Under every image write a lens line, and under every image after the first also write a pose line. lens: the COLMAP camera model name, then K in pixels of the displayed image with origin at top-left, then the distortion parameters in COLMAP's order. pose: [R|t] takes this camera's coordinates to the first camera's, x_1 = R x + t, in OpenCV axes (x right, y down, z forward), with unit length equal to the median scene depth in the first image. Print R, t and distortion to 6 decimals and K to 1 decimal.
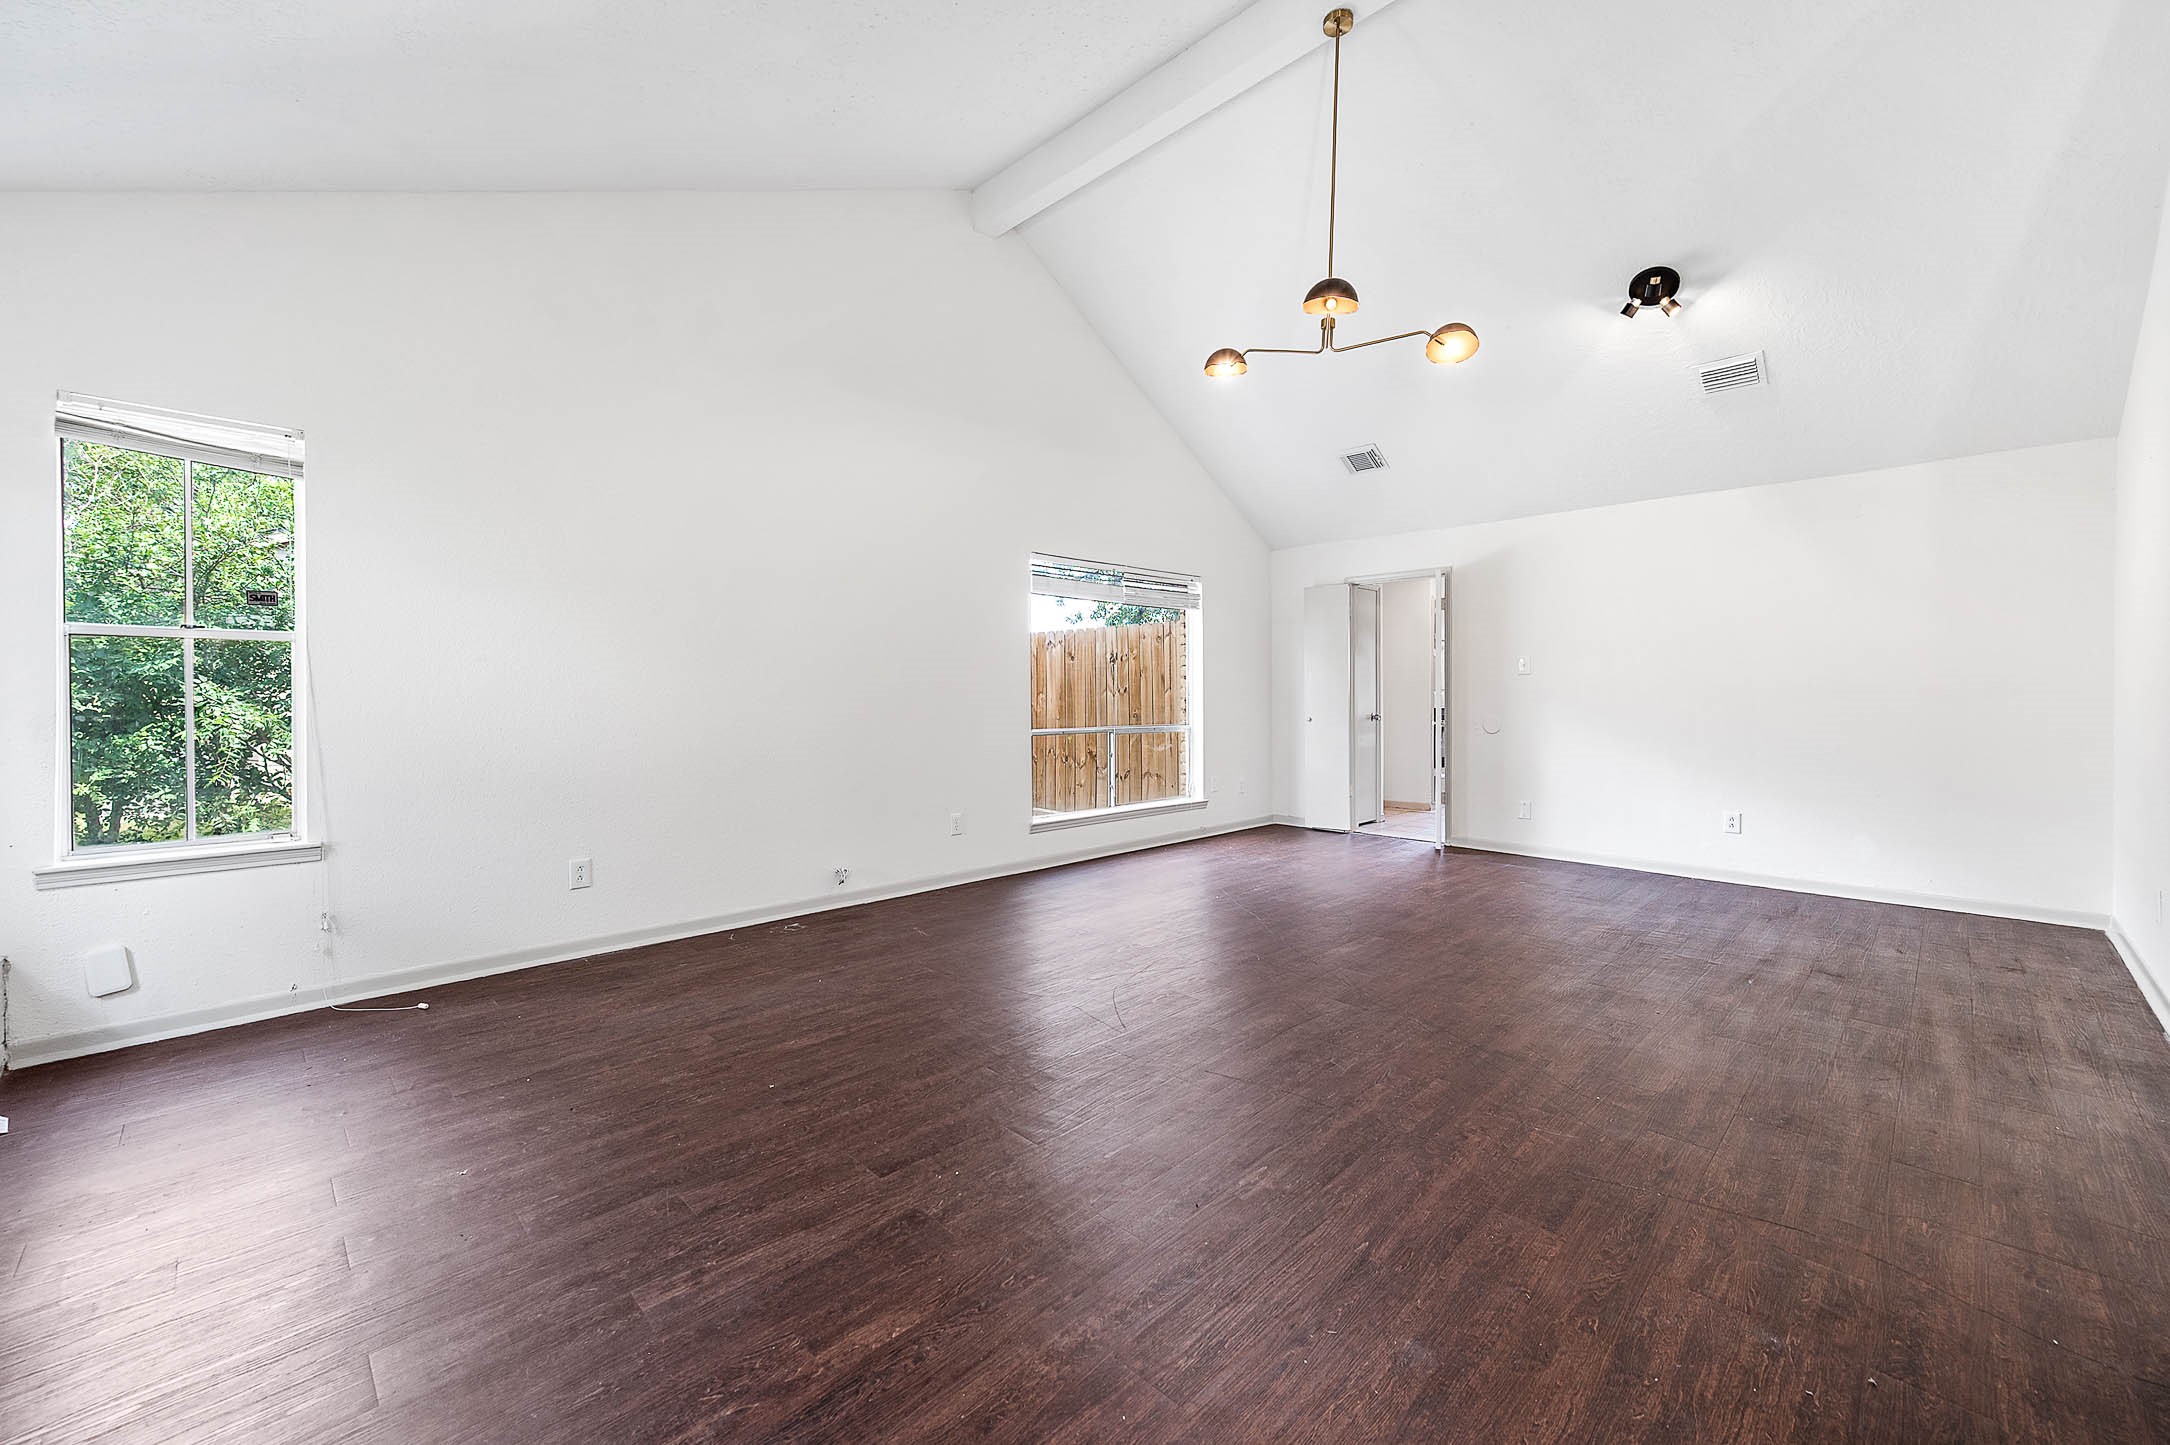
lens RADIAL K [[852.5, 0, 1080.7], [0, 852.5, 705.8], [0, 0, 1]] dist [0.012357, 0.000054]
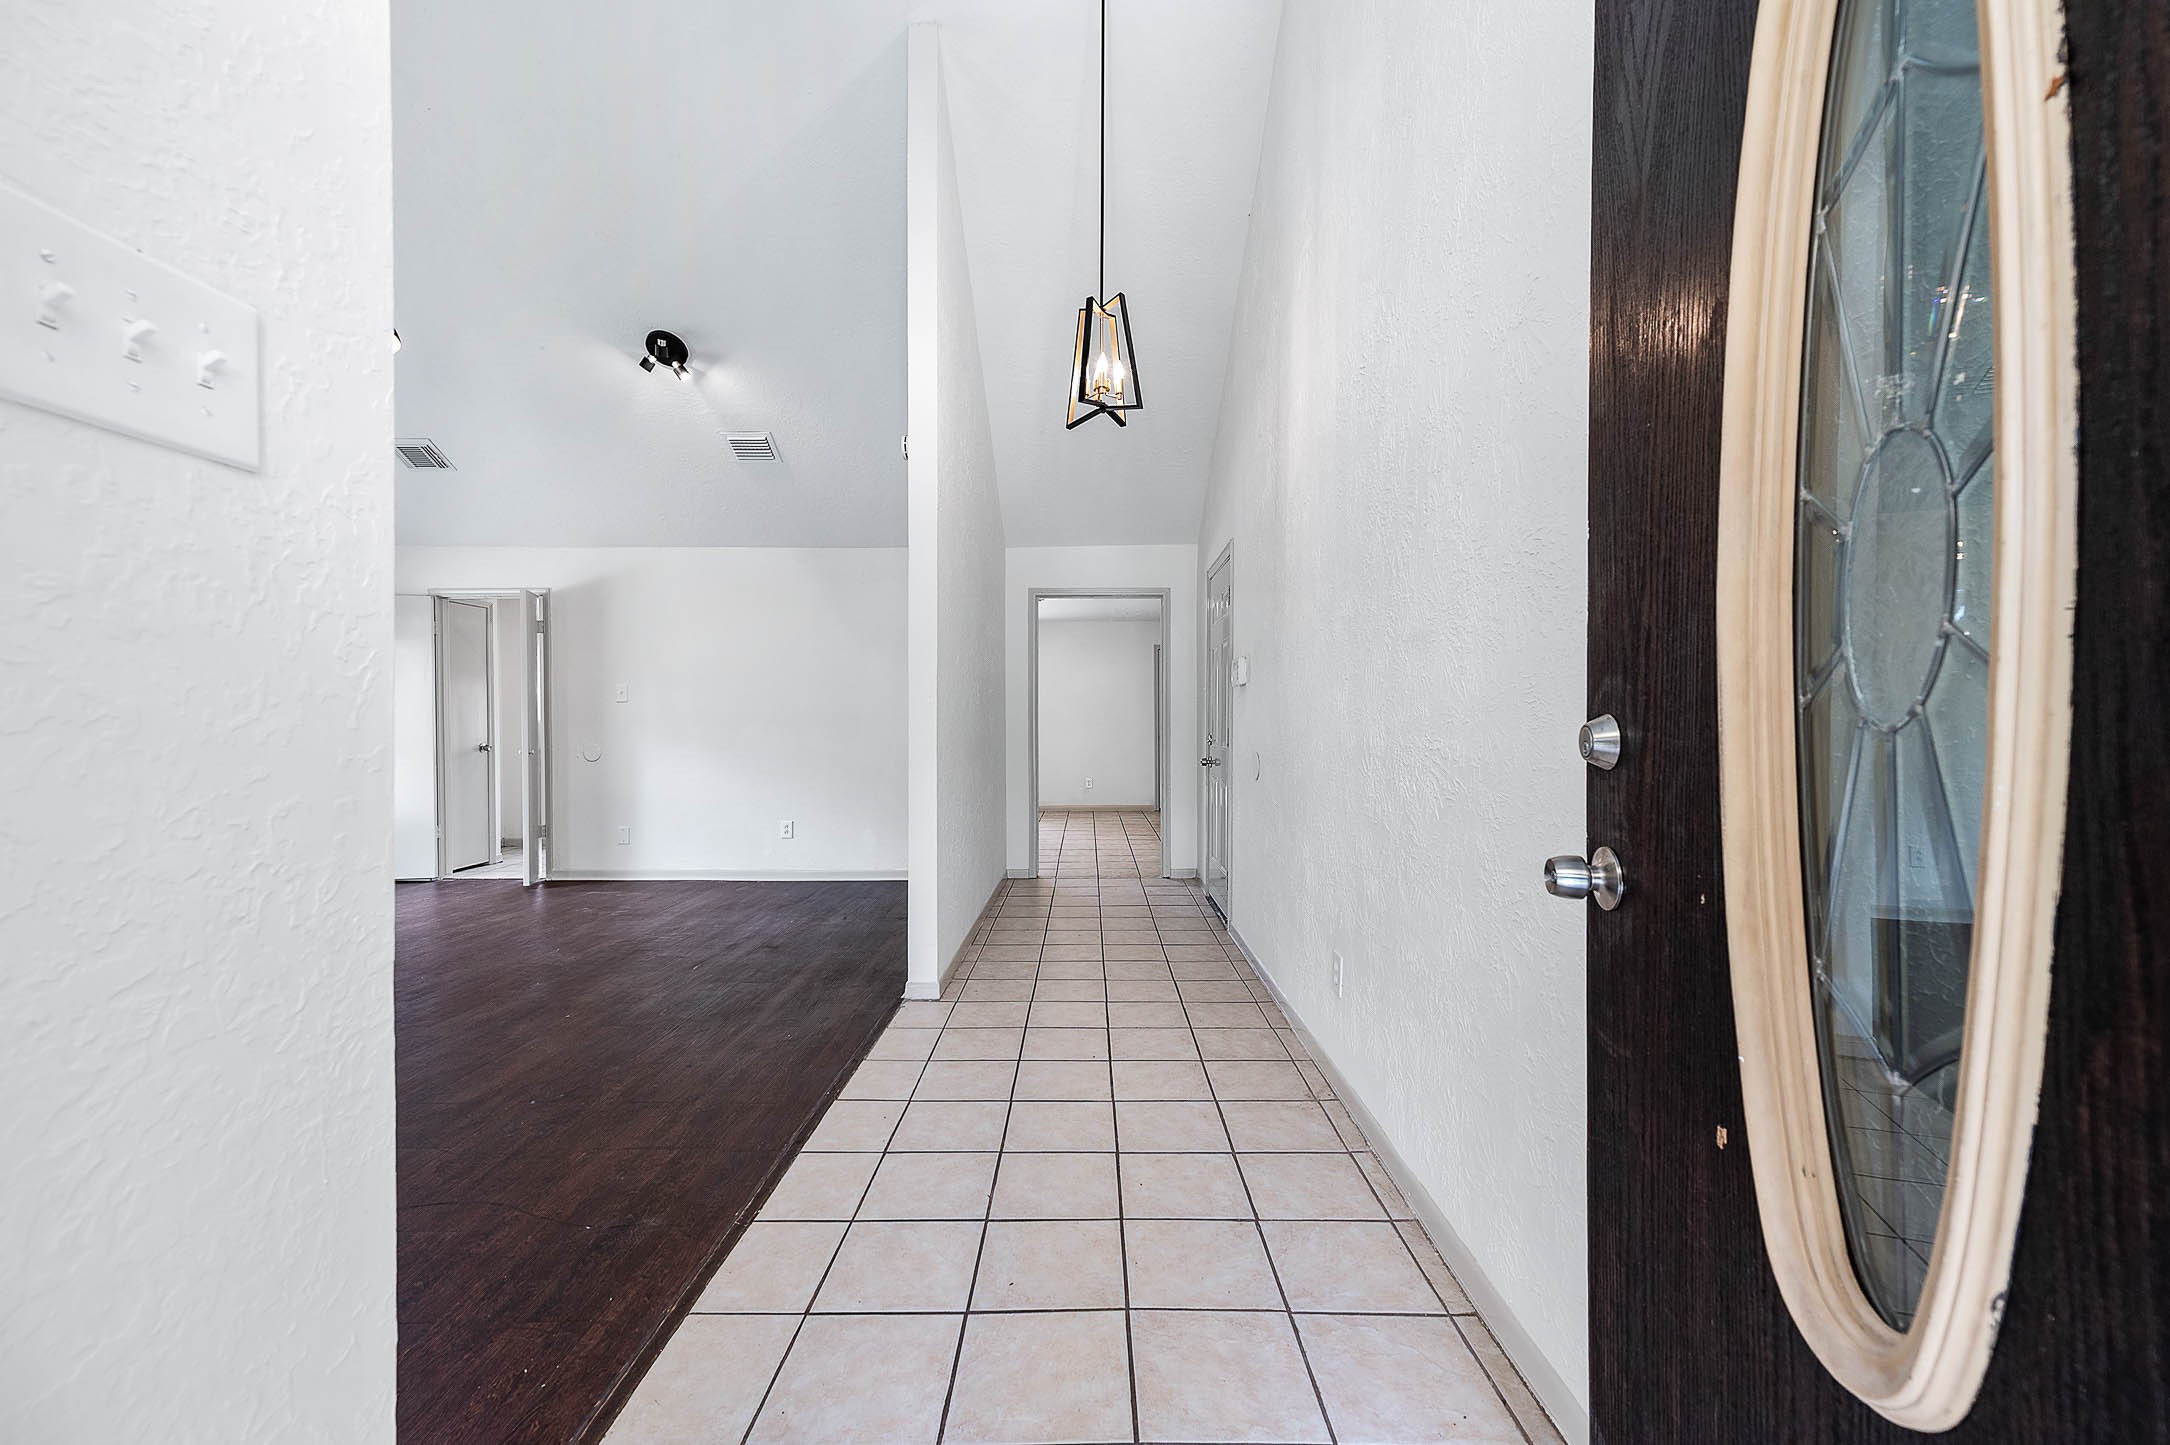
lens RADIAL K [[852.5, 0, 1079.2], [0, 852.5, 729.3], [0, 0, 1]] dist [0.012357, 0.000054]
pose [[0.709328, -0.007907, 0.704834, 0.265245], [0.014487, 0.999889, -0.003362, 0.009788], [-0.704730, 0.012596, 0.709364, -0.142675]]
